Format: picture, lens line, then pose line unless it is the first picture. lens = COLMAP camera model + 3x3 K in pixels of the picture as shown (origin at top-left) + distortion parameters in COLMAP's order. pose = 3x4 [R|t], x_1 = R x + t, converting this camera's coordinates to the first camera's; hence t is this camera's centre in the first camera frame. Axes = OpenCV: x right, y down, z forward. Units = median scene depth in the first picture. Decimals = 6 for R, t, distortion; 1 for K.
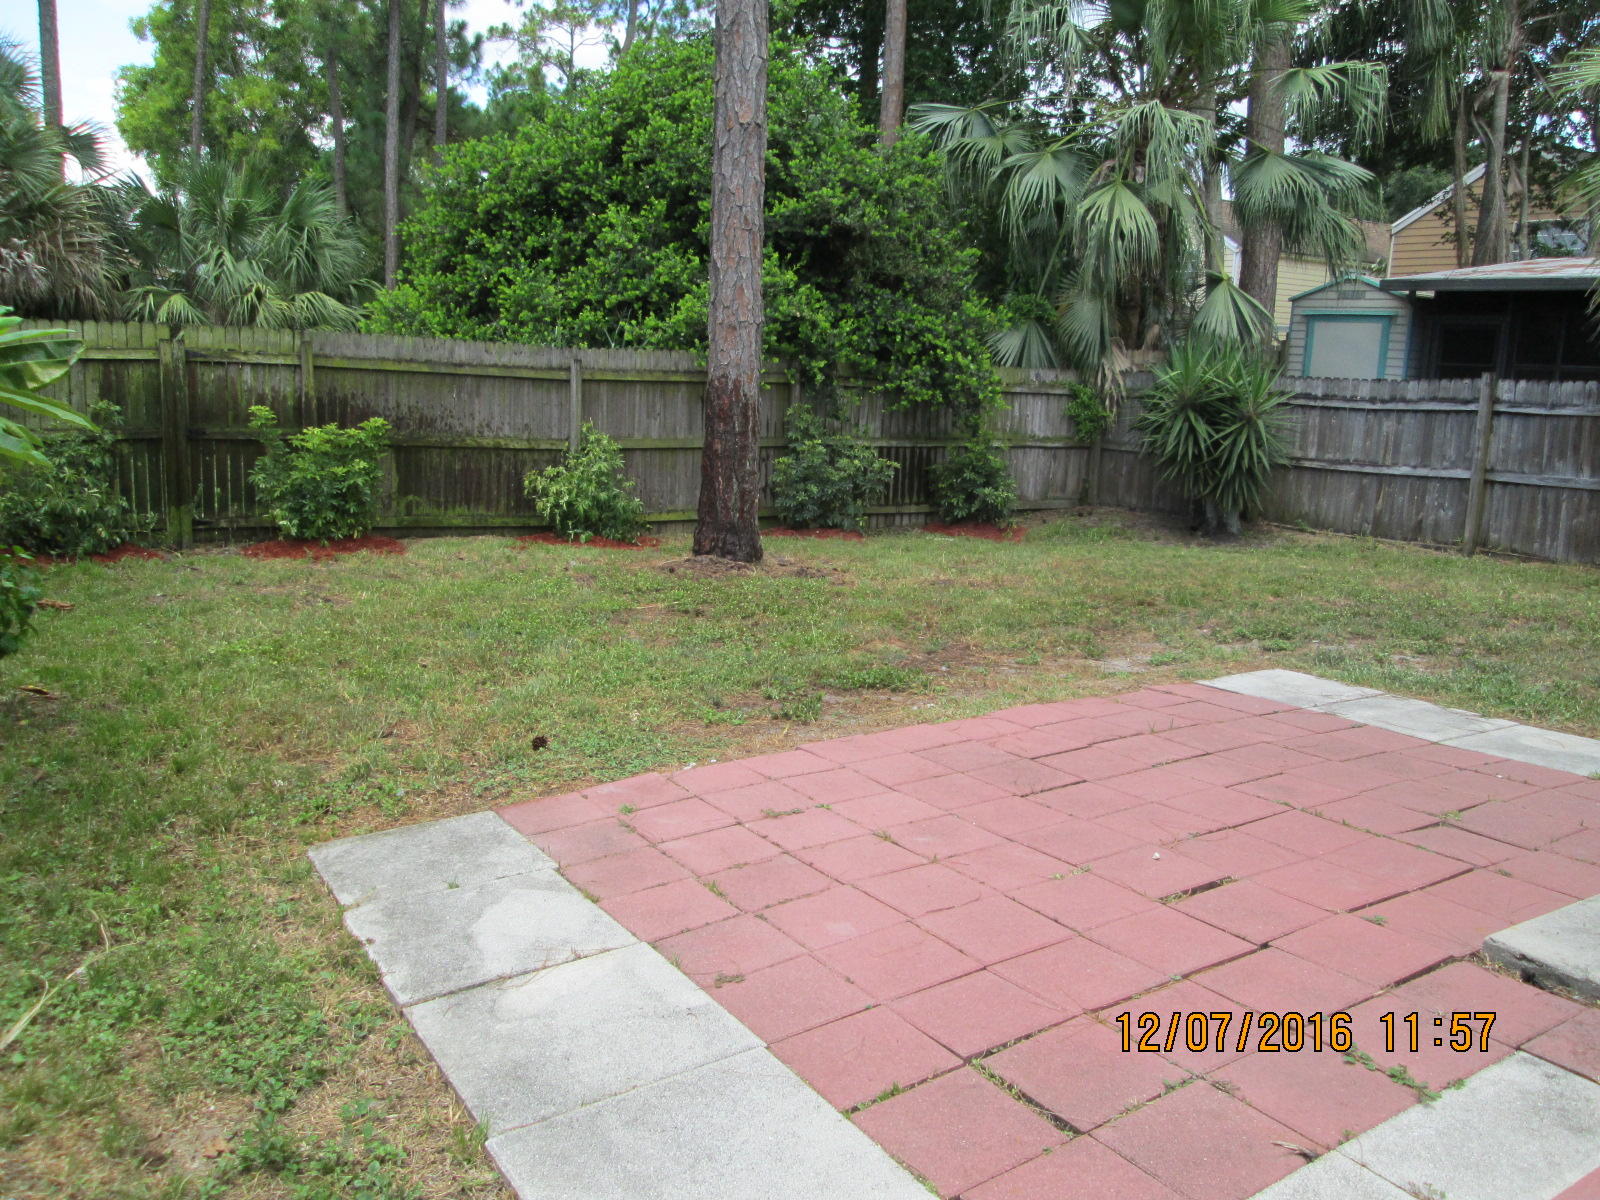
lens RADIAL K [[1301.3, 0, 788.3], [0, 1301.3, 604.5], [0, 0, 1]] dist [-0.073459, 0.036076]
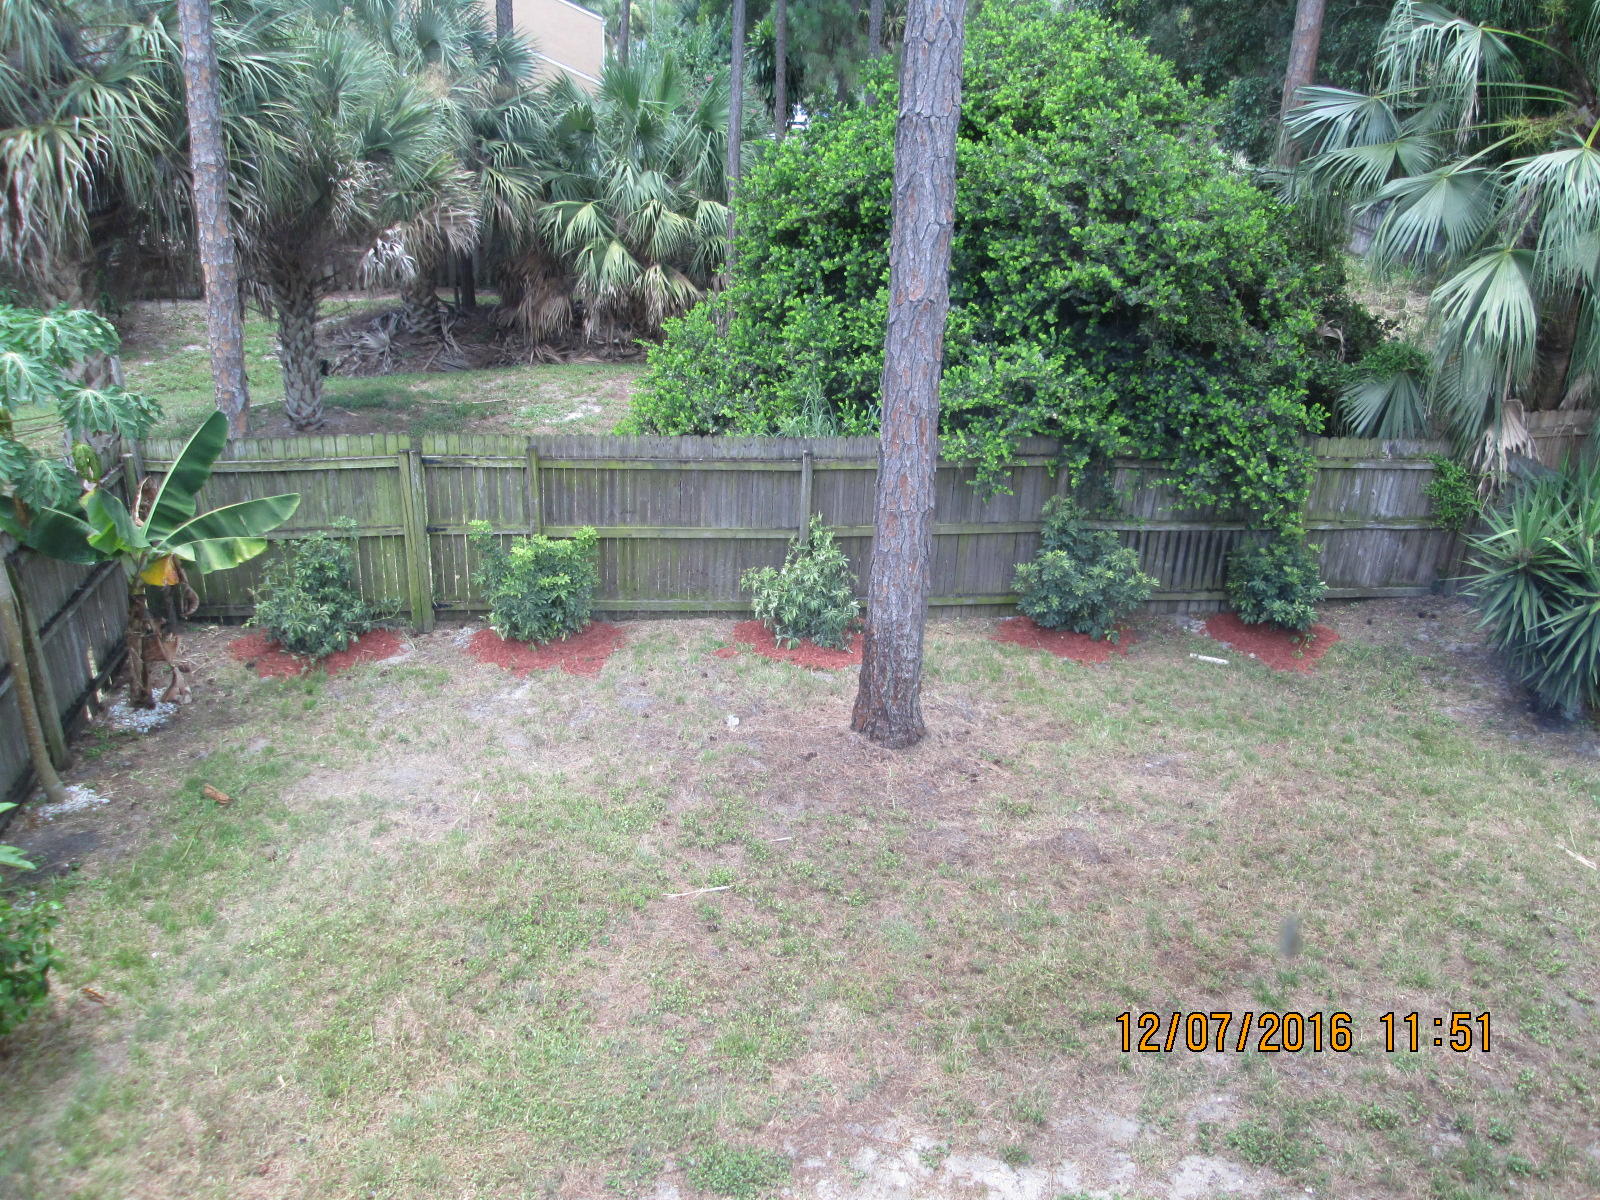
lens RADIAL K [[1301.3, 0, 794.6], [0, 1301.3, 602.1], [0, 0, 1]] dist [-0.073459, 0.036076]
pose [[0.911678, 0.157291, -0.379608, 0.191254], [-0.072961, 0.971120, 0.227161, -0.269392], [0.404376, -0.179402, 0.896825, 0.095447]]
